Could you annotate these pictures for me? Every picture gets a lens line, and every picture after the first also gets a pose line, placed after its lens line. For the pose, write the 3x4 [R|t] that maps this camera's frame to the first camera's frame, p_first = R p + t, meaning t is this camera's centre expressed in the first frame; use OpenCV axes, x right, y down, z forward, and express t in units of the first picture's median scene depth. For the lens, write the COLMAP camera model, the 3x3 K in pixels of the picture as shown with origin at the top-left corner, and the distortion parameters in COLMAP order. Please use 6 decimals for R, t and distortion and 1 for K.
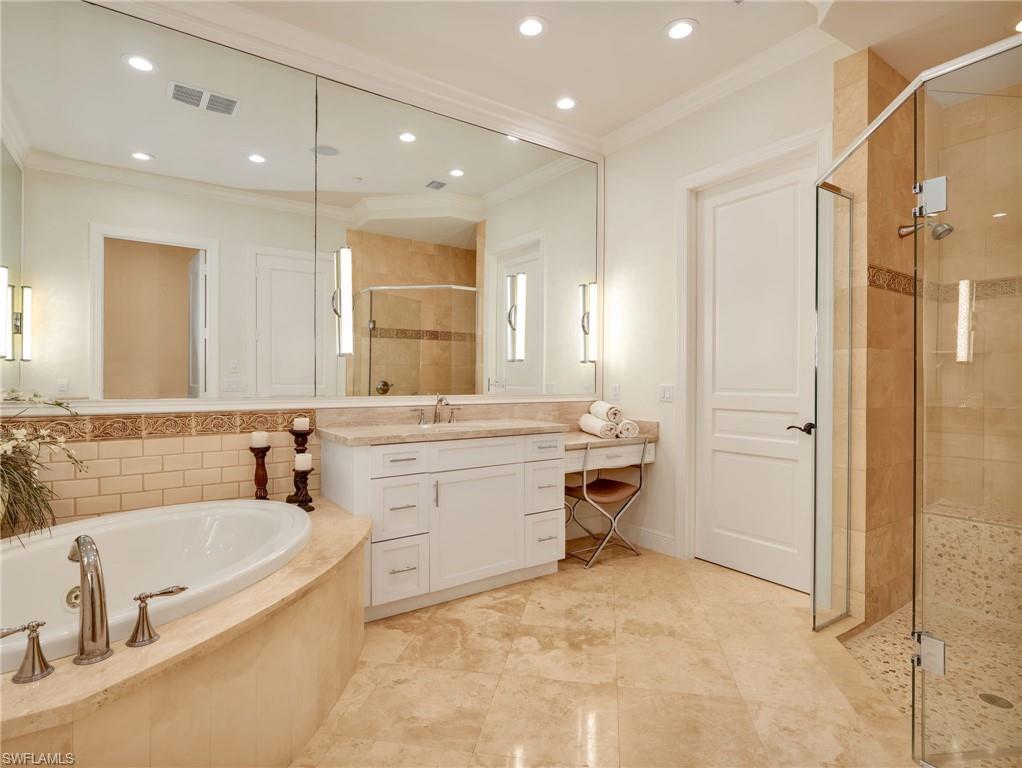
lens RADIAL K [[537.6, 0, 512.2], [0, 537.6, 386.5], [0, 0, 1]] dist [0.006925, 0.000759]
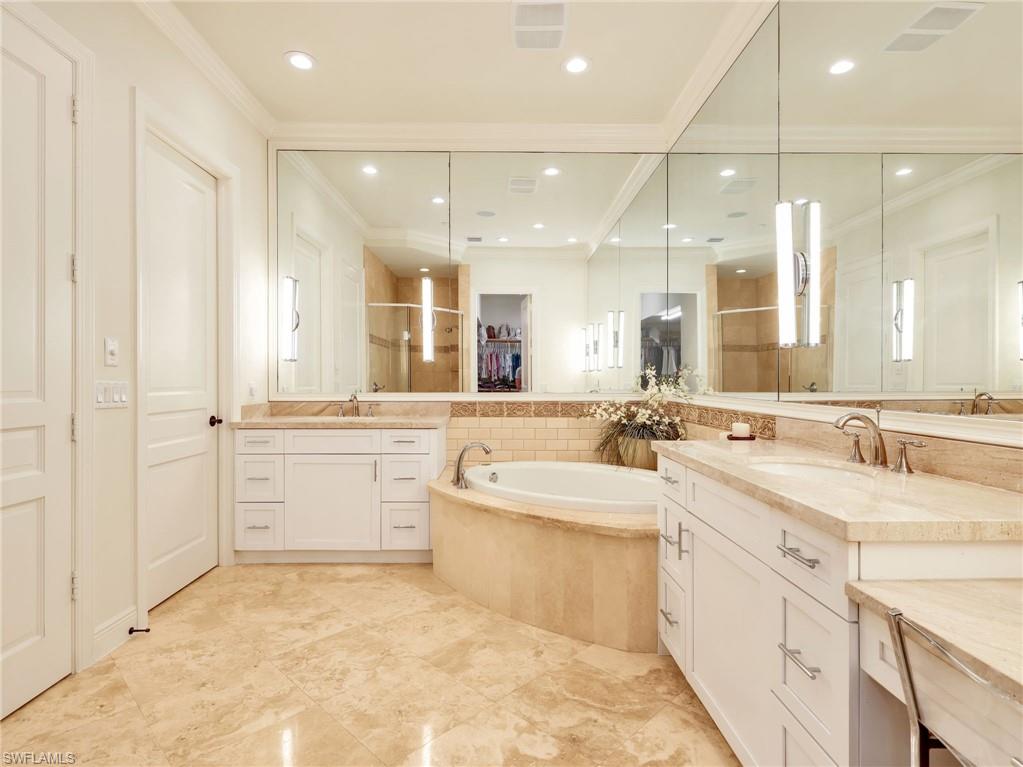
lens RADIAL K [[538.1, 0, 512.5], [0, 538.1, 379.5], [0, 0, 1]] dist [0.006925, 0.000759]
pose [[-0.561599, 0.001026, -0.827409, 0.693683], [-0.001483, 0.999996, 0.002247, -0.020715], [0.827408, 0.002489, -0.561596, 1.469425]]
